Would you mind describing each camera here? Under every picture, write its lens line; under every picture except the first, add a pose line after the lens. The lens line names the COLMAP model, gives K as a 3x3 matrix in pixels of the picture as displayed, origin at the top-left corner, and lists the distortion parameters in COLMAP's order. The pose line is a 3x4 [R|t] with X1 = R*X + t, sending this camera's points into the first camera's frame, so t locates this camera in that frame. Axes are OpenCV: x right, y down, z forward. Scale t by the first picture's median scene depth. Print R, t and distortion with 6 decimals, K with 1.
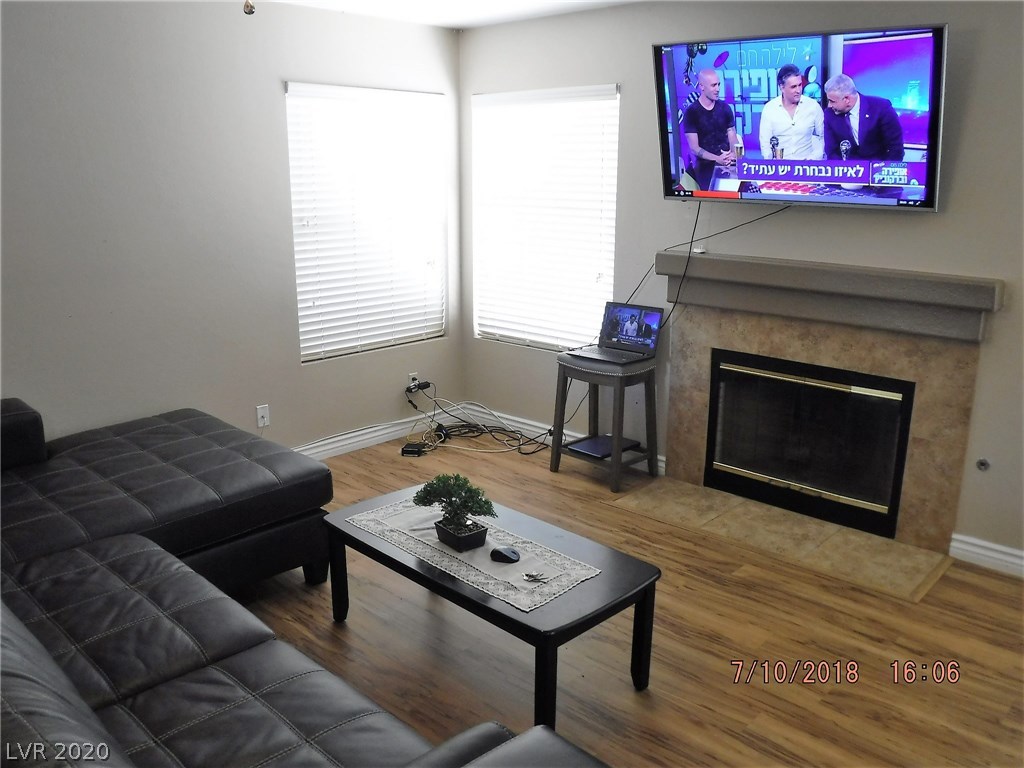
lens RADIAL K [[848.0, 0, 532.5], [0, 848.0, 376.0], [0, 0, 1]] dist [-0.094156, 0.040941]
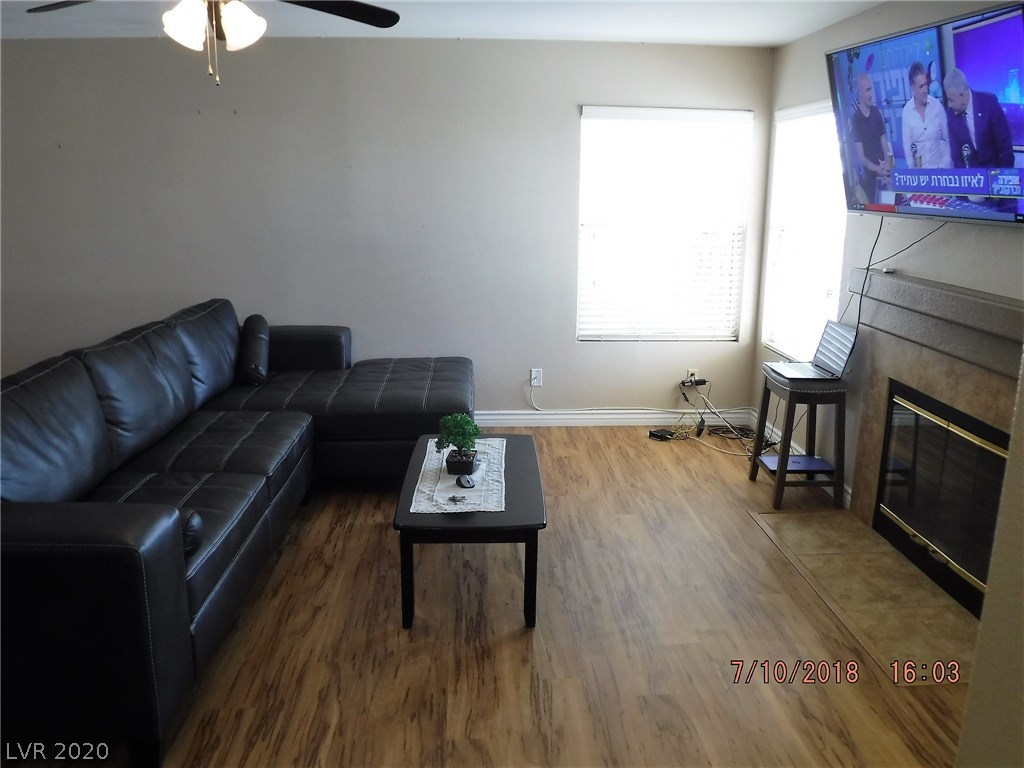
lens RADIAL K [[848.0, 0, 531.5], [0, 848.0, 375.1], [0, 0, 1]] dist [-0.094156, 0.040941]
pose [[0.730158, 0.153530, -0.665806, 0.631747], [-0.169225, 0.984704, 0.041484, -0.009116], [0.661991, 0.082381, 0.744970, 0.089902]]
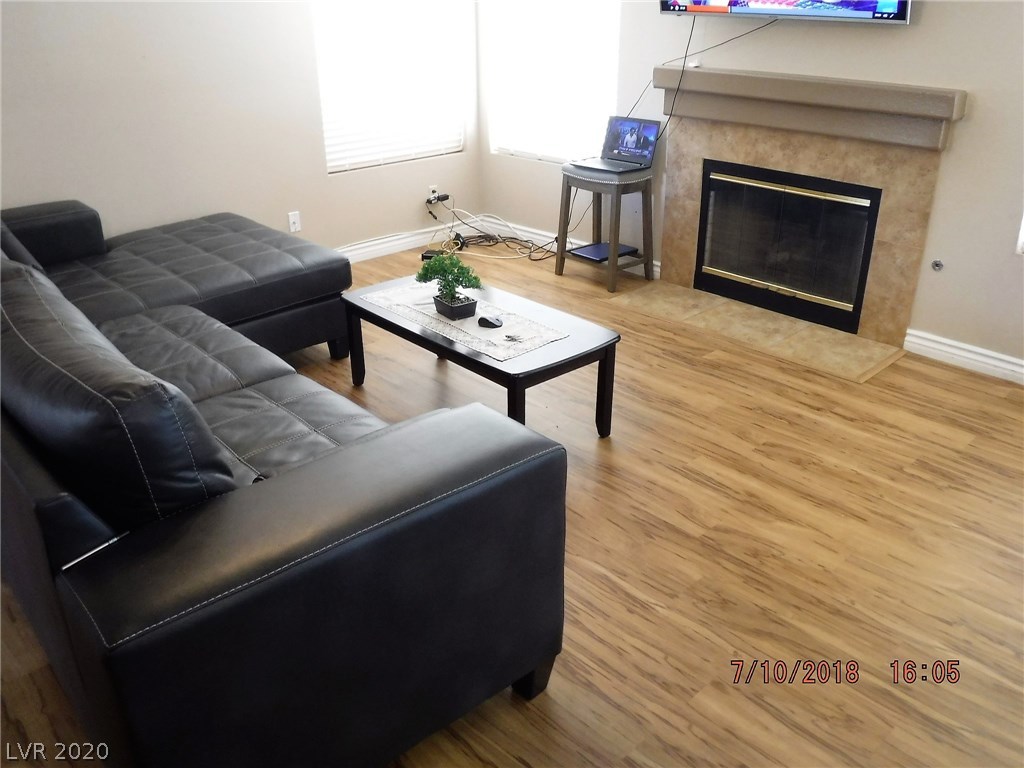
lens RADIAL K [[848.0, 0, 534.8], [0, 848.0, 376.2], [0, 0, 1]] dist [-0.094156, 0.040941]
pose [[0.998669, 0.015820, -0.049090, 0.066019], [-0.006276, 0.981995, 0.188805, 0.045649], [0.051193, -0.188246, 0.980787, -0.132021]]
